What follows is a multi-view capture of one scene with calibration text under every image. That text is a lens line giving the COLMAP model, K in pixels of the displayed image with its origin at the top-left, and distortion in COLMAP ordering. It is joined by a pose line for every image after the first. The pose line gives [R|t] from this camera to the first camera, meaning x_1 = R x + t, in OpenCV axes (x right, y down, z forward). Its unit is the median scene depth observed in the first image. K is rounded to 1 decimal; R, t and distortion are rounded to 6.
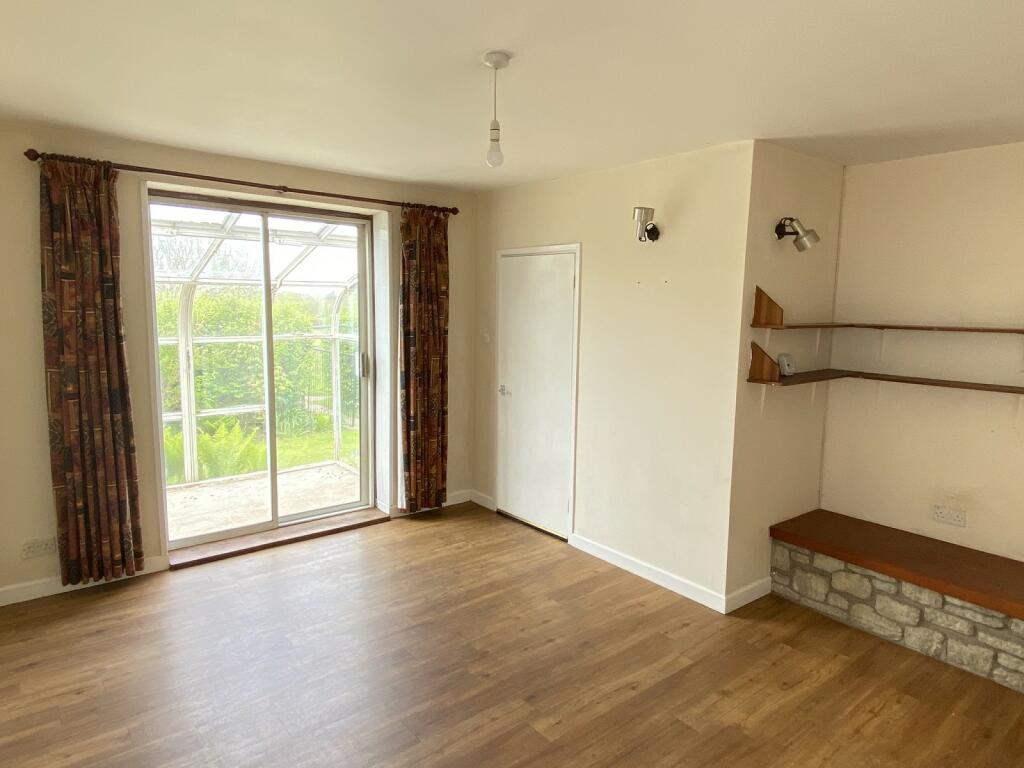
lens RADIAL K [[627.5, 0, 512.0], [0, 627.5, 384.0], [0, 0, 1]] dist [-0.042380, -0.001038]
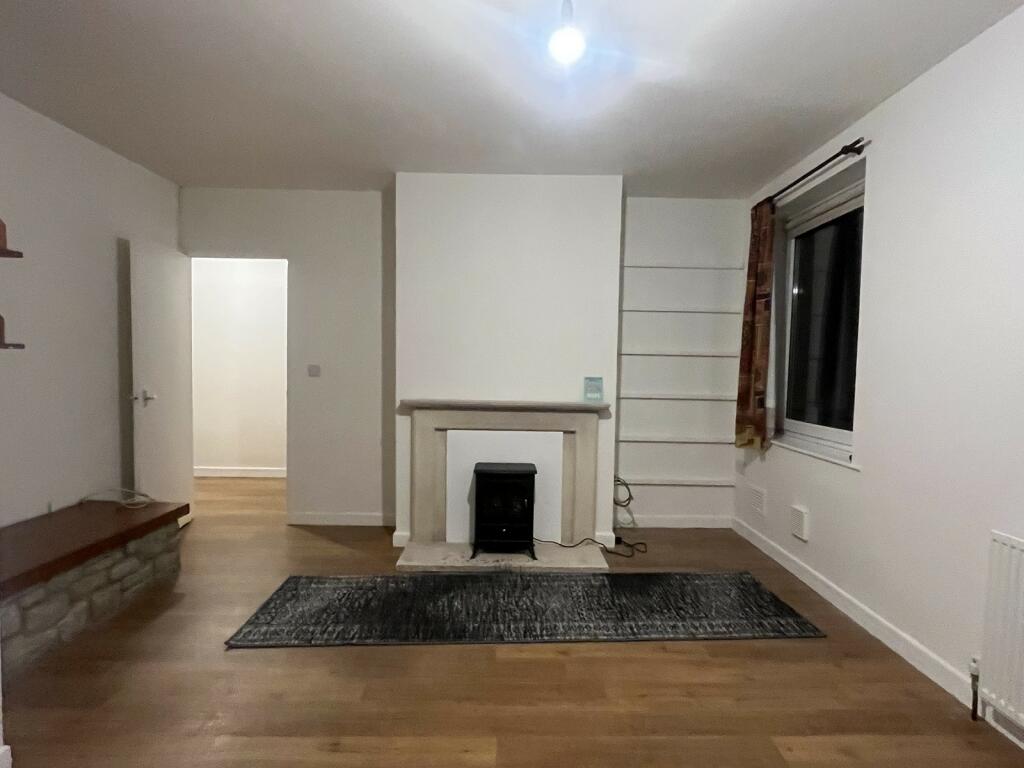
lens RADIAL K [[534.4, 0, 512.0], [0, 534.4, 384.0], [0, 0, 1]] dist [-0.001946, -0.000554]
pose [[-0.786244, -0.059170, 0.615077, -0.296274], [0.043058, 0.987739, 0.150060, -0.019729], [-0.616415, 0.144468, -0.774056, 1.143797]]
